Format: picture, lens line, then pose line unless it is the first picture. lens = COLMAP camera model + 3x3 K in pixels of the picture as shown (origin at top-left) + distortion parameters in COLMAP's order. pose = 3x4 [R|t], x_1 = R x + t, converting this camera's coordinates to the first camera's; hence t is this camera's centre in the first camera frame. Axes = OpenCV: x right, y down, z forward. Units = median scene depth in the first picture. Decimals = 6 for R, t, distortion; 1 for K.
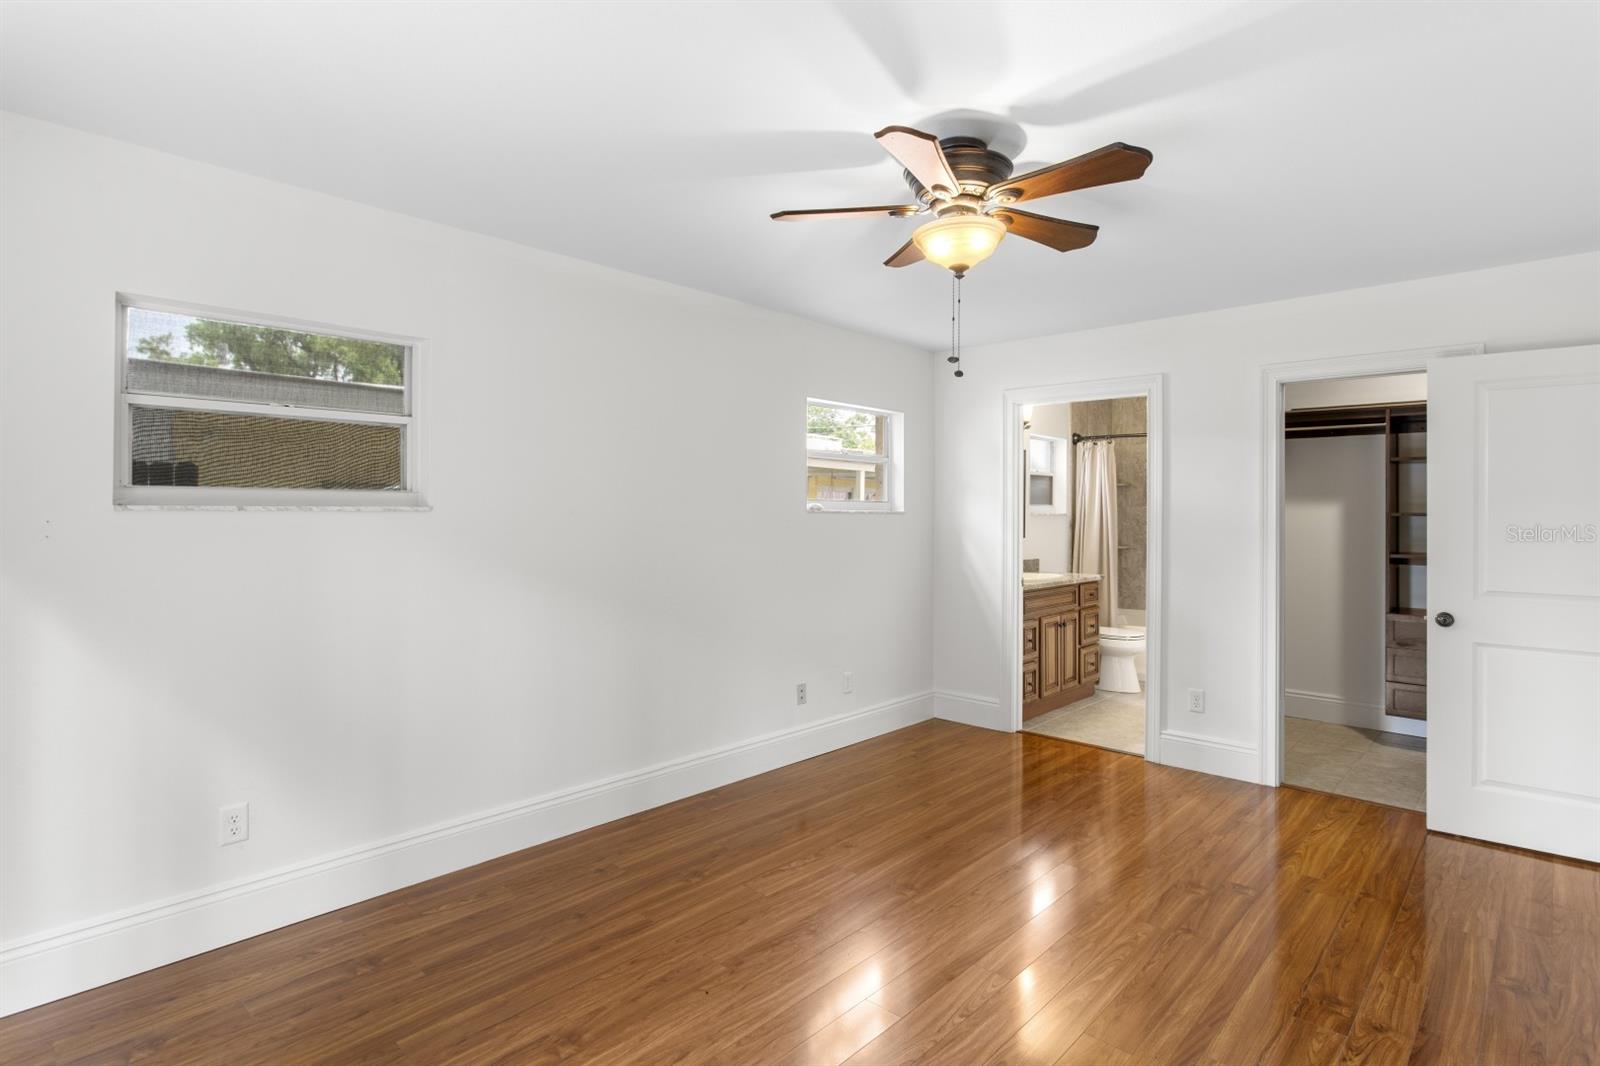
lens RADIAL K [[759.4, 0, 798.7], [0, 759.4, 506.5], [0, 0, 1]] dist [0.000775, 0.000526]
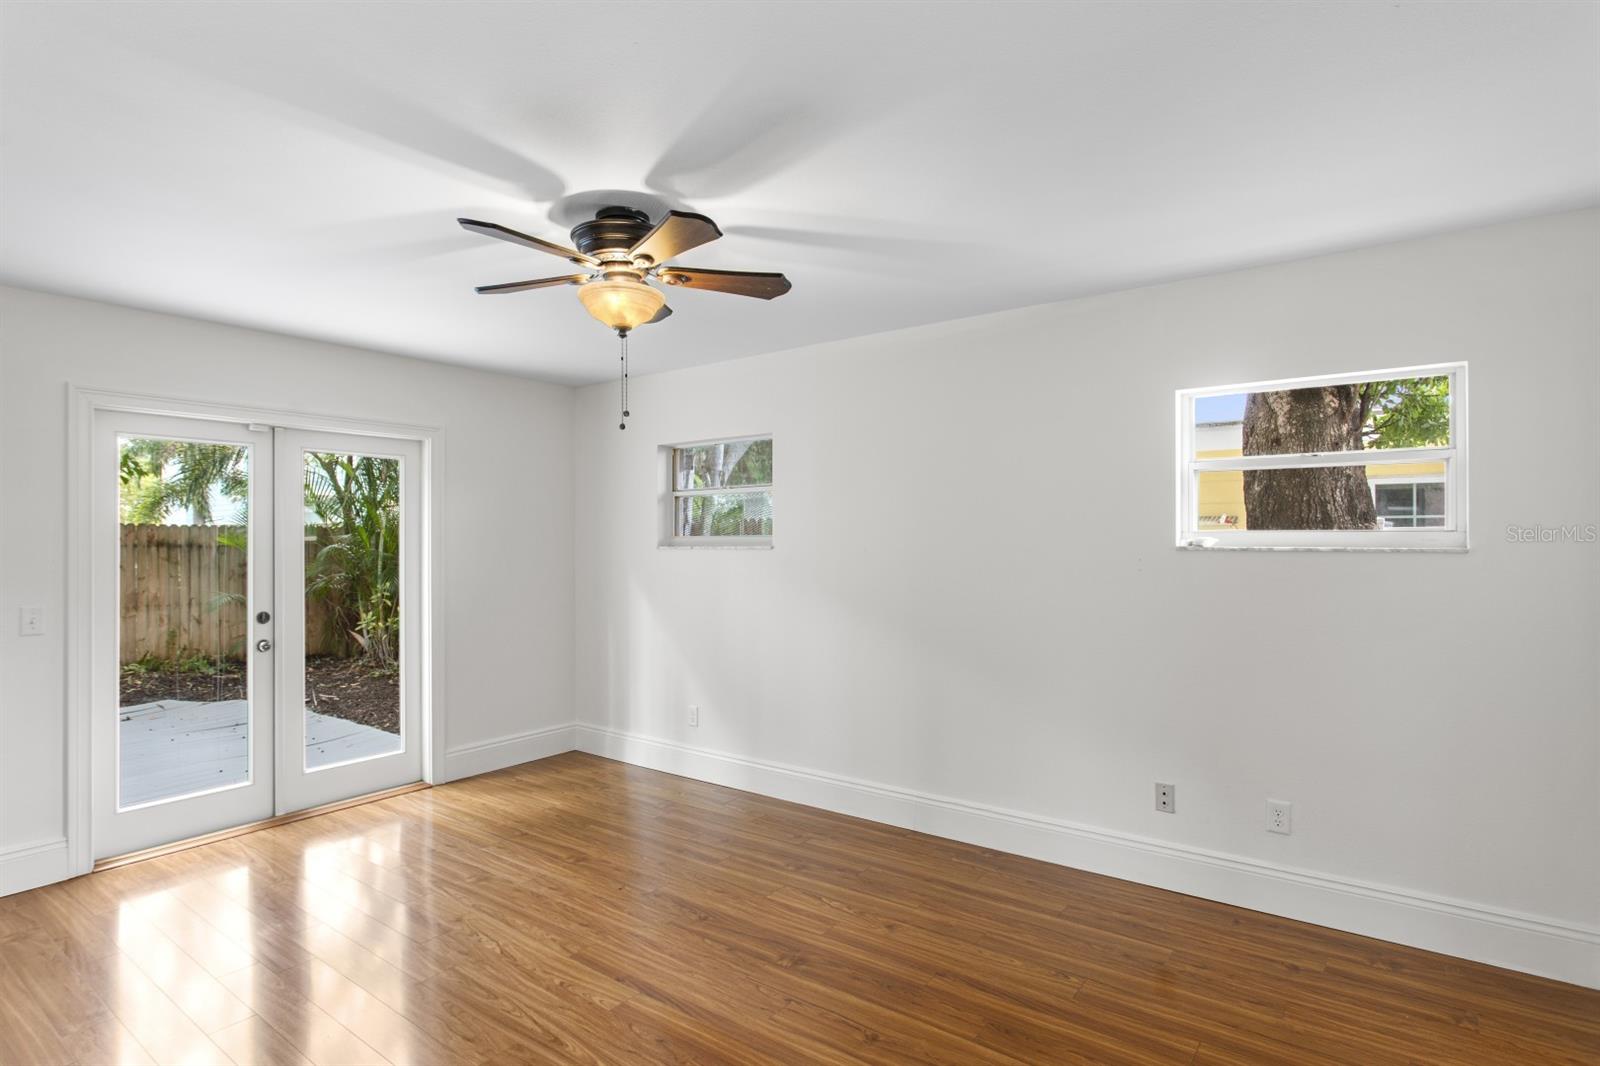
lens RADIAL K [[754.5, 0, 800.0], [0, 754.5, 533.0], [0, 0, 1]] dist [-0.004840, 0.000148]
pose [[0.181481, -0.017701, -0.983235, 0.844807], [0.014609, 0.999776, -0.015302, -0.001914], [0.983286, -0.011587, 0.181699, 0.679562]]
